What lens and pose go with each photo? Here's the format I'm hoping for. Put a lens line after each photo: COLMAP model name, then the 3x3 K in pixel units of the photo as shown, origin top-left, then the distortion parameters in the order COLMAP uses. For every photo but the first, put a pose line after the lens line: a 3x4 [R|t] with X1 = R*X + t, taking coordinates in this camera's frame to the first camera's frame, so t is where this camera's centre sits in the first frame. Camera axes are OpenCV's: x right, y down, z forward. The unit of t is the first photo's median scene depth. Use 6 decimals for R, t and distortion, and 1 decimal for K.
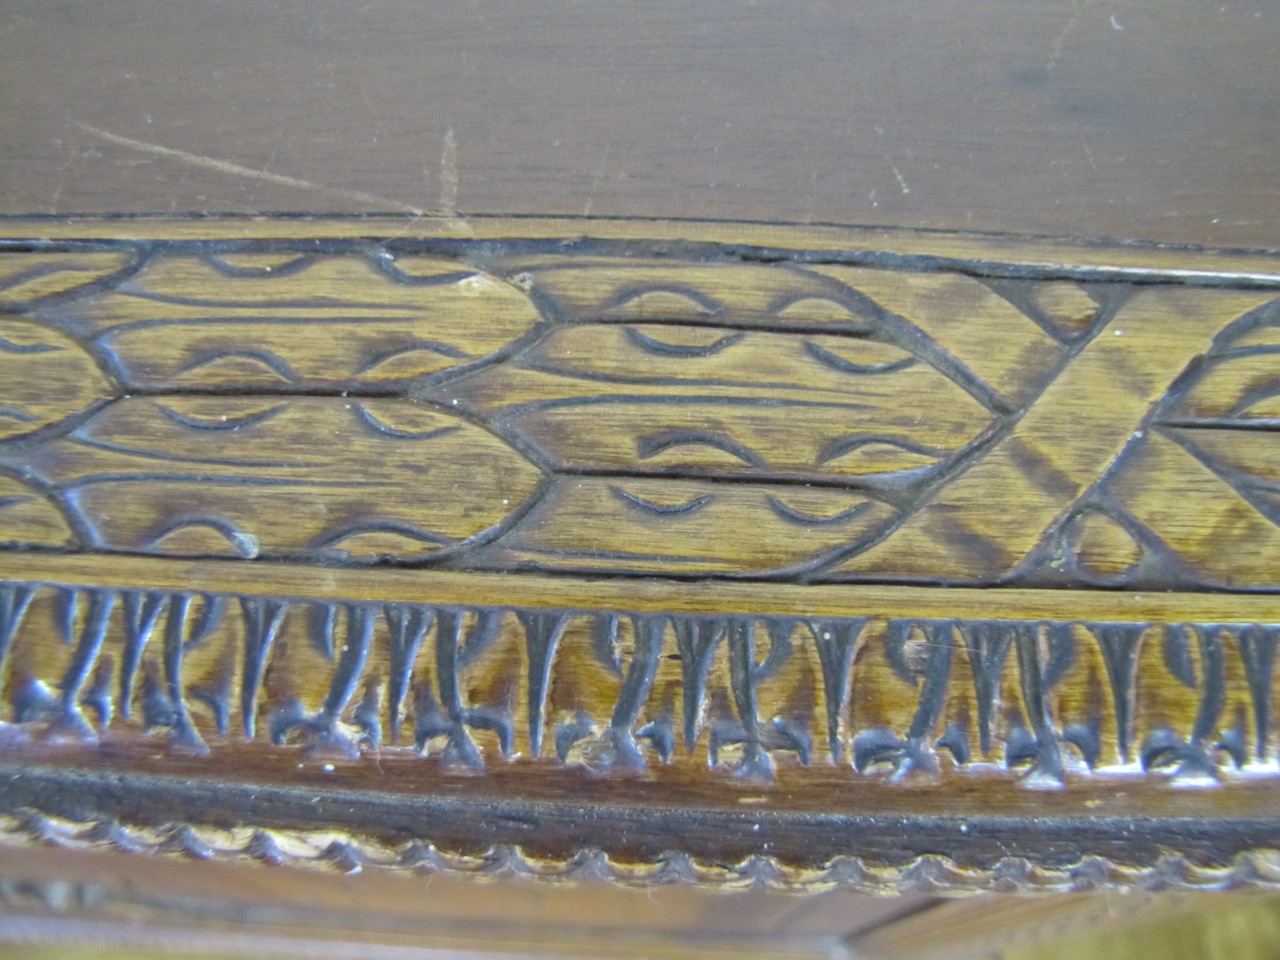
lens RADIAL K [[1058.8, 0, 642.2], [0, 1058.8, 484.2], [0, 0, 1]] dist [-0.182406, 0.151906]
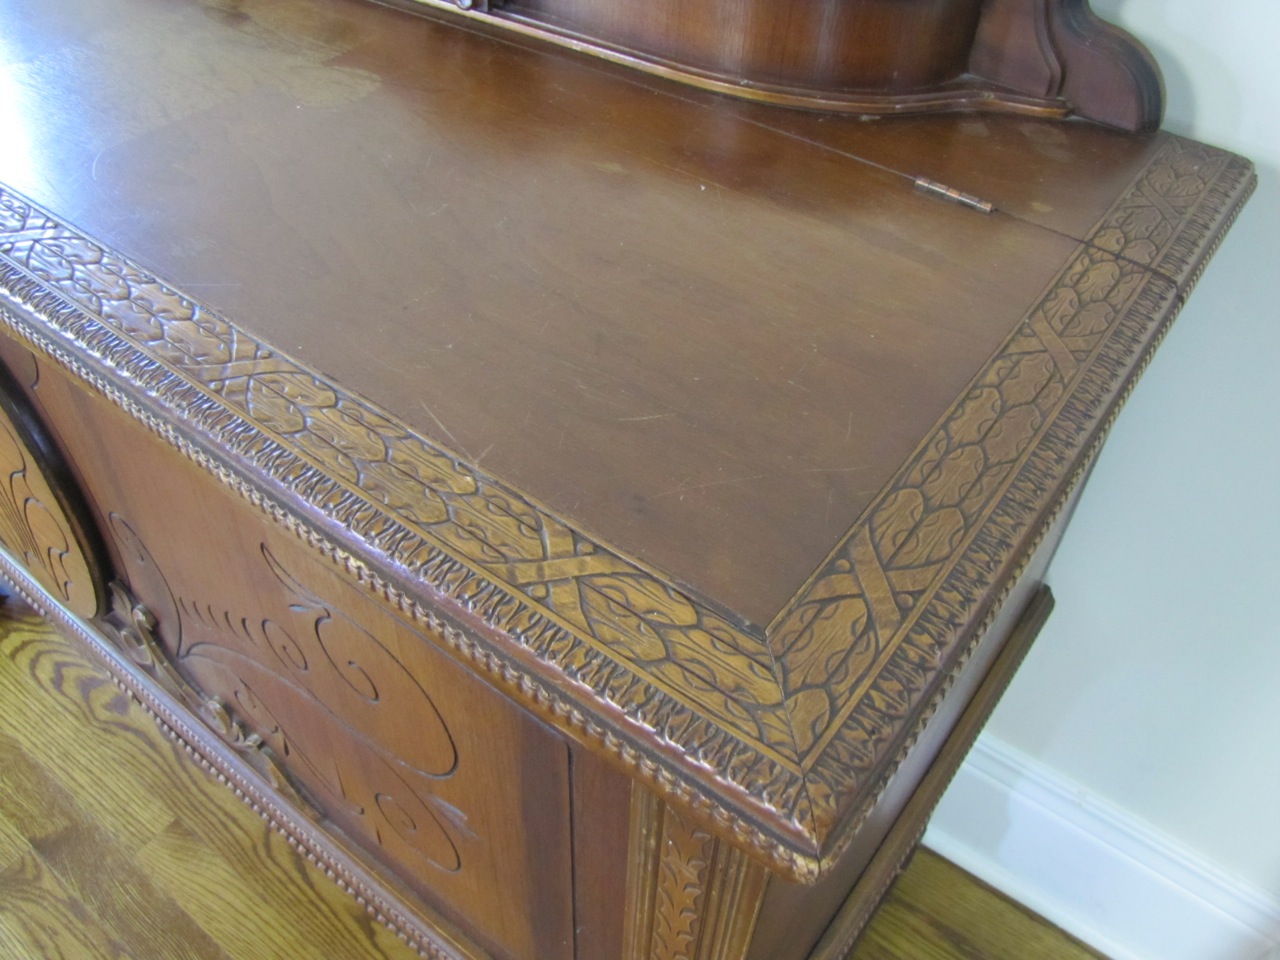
lens RADIAL K [[1058.8, 0, 637.5], [0, 1058.8, 476.9], [0, 0, 1]] dist [-0.182406, 0.151906]
pose [[0.825692, 0.414038, -0.383151, 2.182383], [-0.514367, 0.831470, -0.209965, 0.358858], [0.231645, 0.370446, 0.899506, -2.816308]]
